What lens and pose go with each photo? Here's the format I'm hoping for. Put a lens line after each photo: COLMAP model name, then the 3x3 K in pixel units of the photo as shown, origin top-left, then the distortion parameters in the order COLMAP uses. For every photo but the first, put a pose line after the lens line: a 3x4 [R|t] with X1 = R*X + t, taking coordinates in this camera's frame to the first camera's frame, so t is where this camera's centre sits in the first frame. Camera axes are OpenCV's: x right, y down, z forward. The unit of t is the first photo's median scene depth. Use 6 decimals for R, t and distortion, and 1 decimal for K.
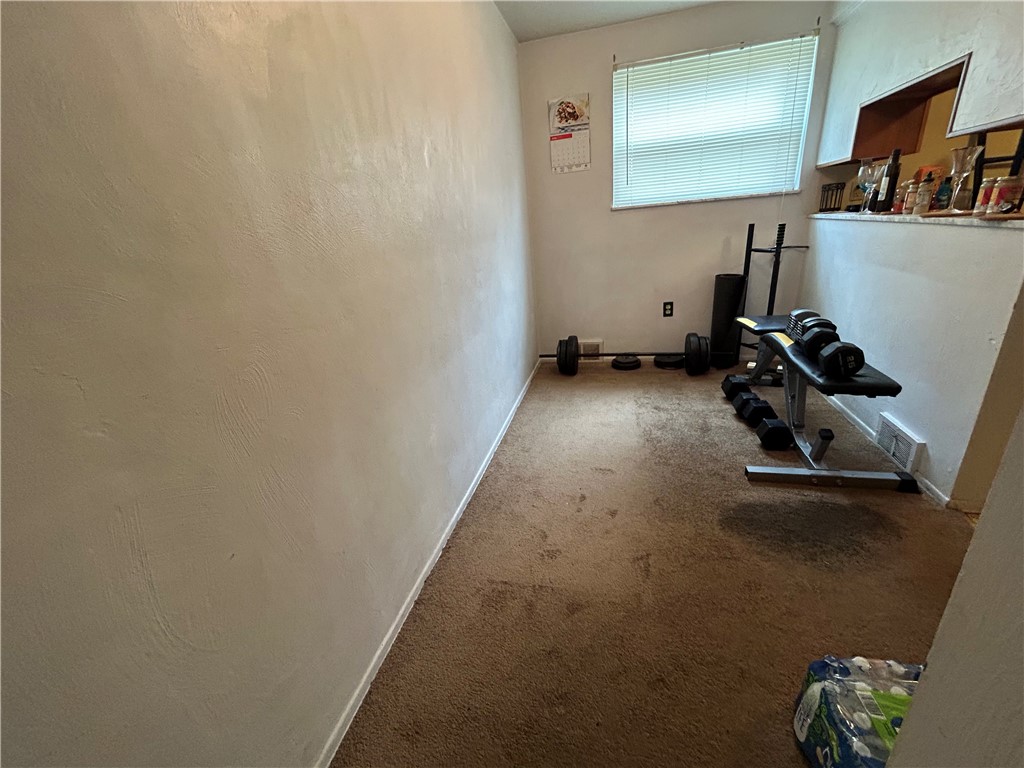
lens RADIAL K [[419.3, 0, 517.2], [0, 419.3, 381.8], [0, 0, 1]] dist [-0.018302, -0.000570]
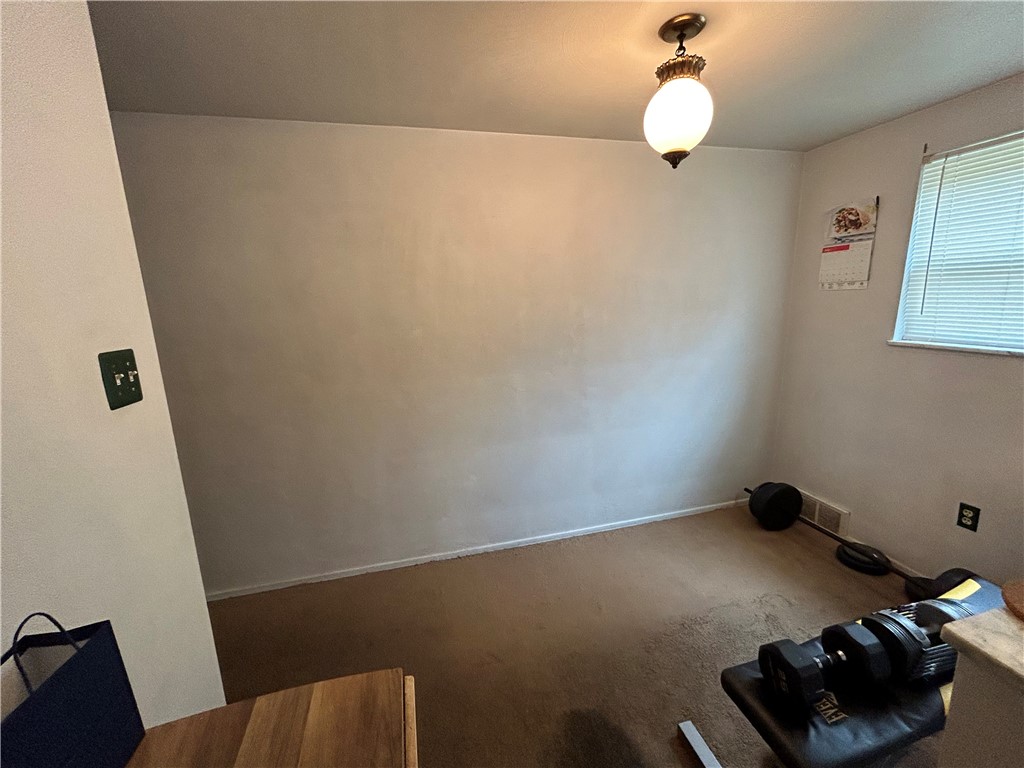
lens RADIAL K [[419.3, 0, 517.2], [0, 419.3, 381.8], [0, 0, 1]] dist [-0.018302, -0.000570]
pose [[0.467313, 0.251538, -0.847554, 0.568684], [-0.342111, 0.935436, 0.088991, -0.209141], [0.815217, 0.248371, 0.523196, 0.142960]]
